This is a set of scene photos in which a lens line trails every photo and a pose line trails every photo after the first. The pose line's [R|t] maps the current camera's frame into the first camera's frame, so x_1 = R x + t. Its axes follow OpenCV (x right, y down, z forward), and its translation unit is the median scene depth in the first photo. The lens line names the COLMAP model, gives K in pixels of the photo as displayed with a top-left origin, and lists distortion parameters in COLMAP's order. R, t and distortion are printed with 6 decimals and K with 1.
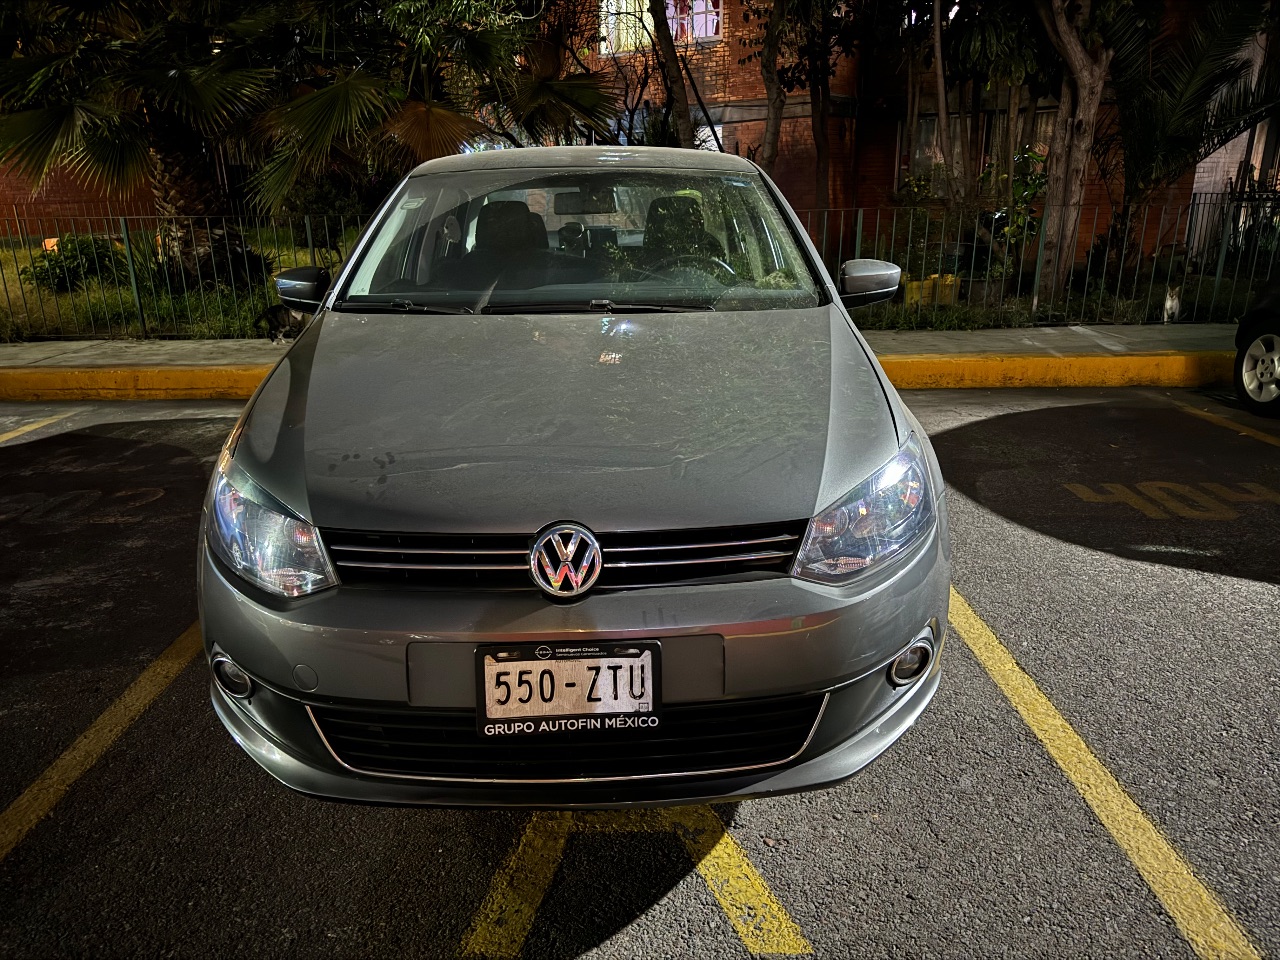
lens RADIAL K [[898.1, 0, 640.0], [0, 898.1, 480.0], [0, 0, 1]] dist [0.004611, -0.013547]
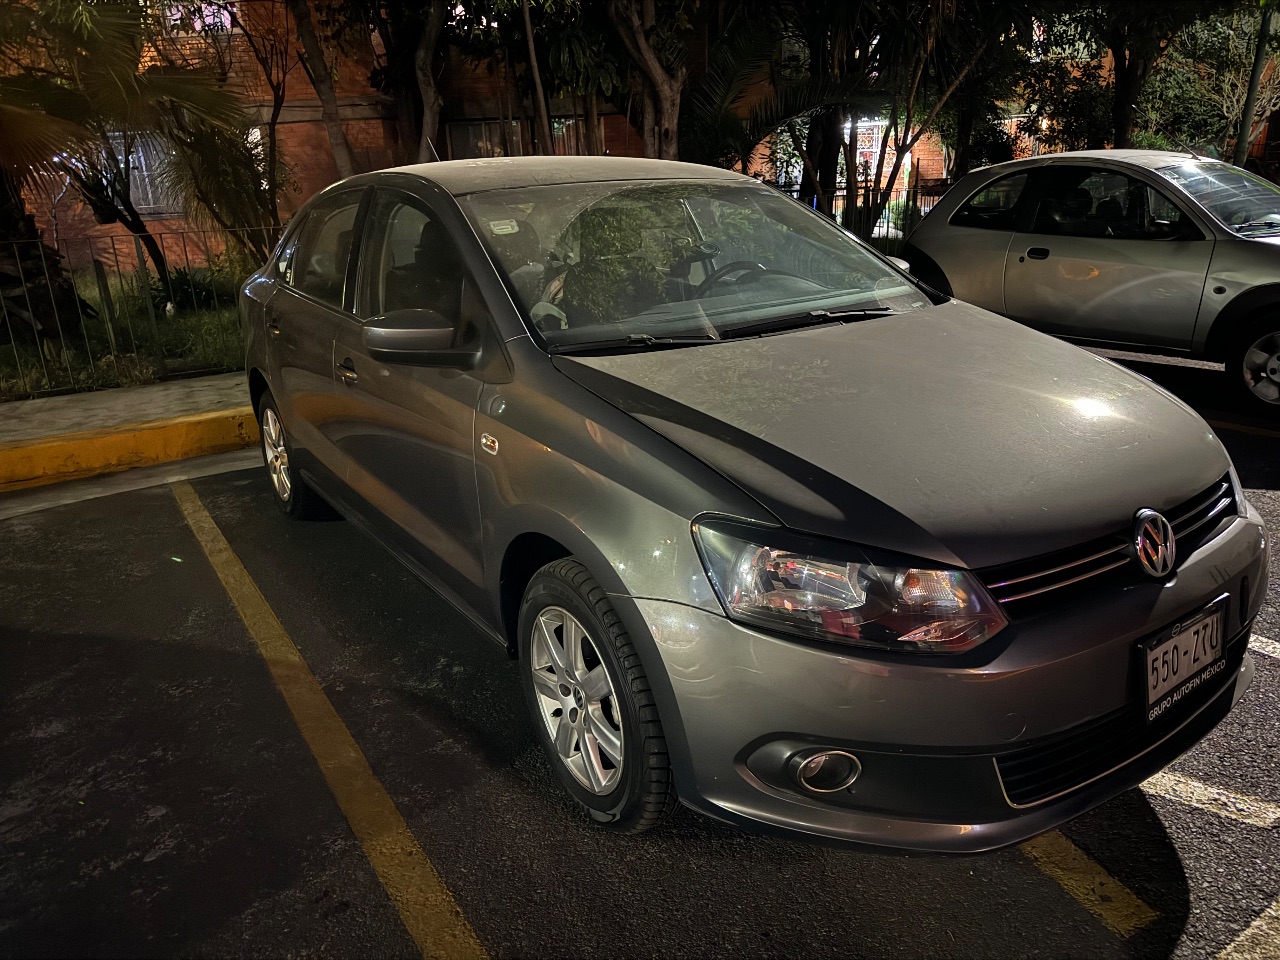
lens RADIAL K [[907.1, 0, 640.0], [0, 907.1, 480.0], [0, 0, 1]] dist [-0.001127, -0.006421]
pose [[0.842220, -0.182742, 0.507218, -0.199302], [0.184929, 0.981646, 0.046602, -0.027113], [-0.506425, 0.054550, 0.860557, 0.061754]]
